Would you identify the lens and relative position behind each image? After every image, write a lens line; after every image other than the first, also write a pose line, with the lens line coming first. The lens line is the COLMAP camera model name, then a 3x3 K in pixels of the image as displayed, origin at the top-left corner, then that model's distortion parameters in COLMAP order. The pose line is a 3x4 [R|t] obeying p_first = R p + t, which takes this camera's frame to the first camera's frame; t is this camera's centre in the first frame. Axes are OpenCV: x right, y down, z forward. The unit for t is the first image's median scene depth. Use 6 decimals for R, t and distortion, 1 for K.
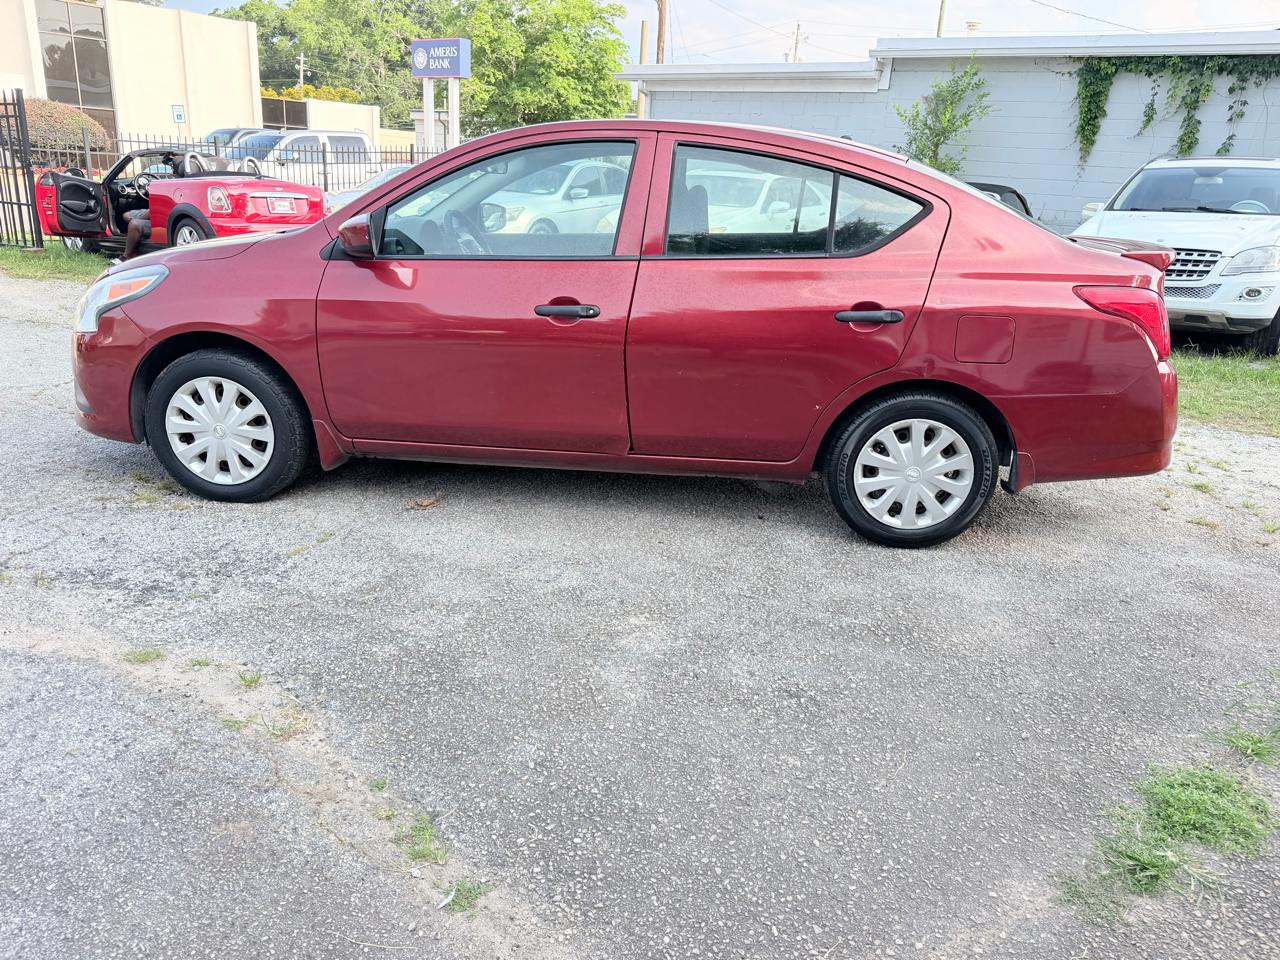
lens RADIAL K [[902.4, 0, 644.9], [0, 902.4, 476.1], [0, 0, 1]] dist [0.021479, -0.031697]
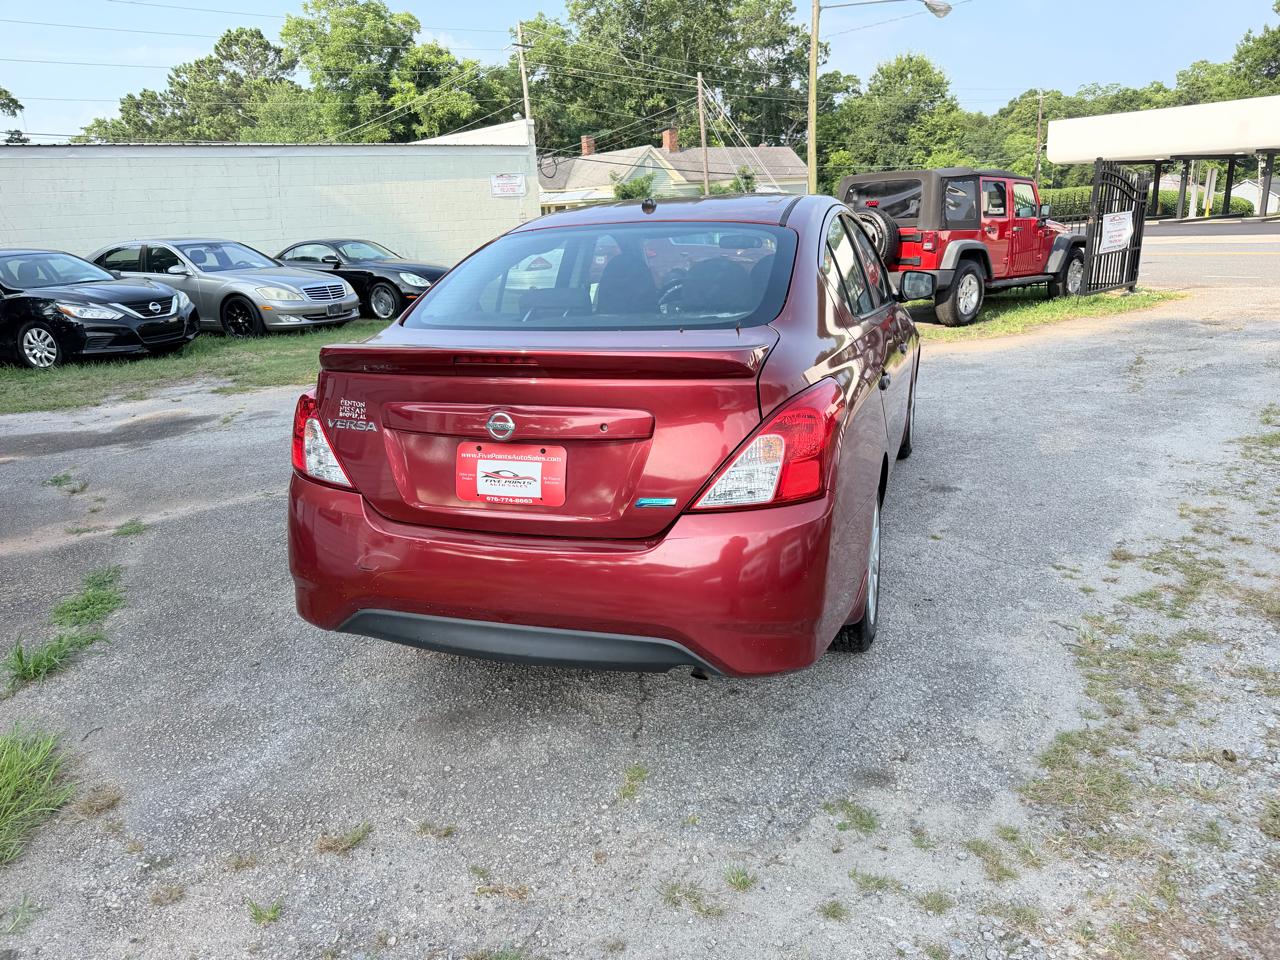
lens RADIAL K [[902.4, 0, 649.4], [0, 902.4, 488.5], [0, 0, 1]] dist [0.021479, -0.031697]
pose [[-0.245056, 0.232968, -0.941102, 0.346647], [-0.276145, 0.913719, 0.298096, -0.121134], [0.929350, 0.332931, -0.159579, 0.392942]]
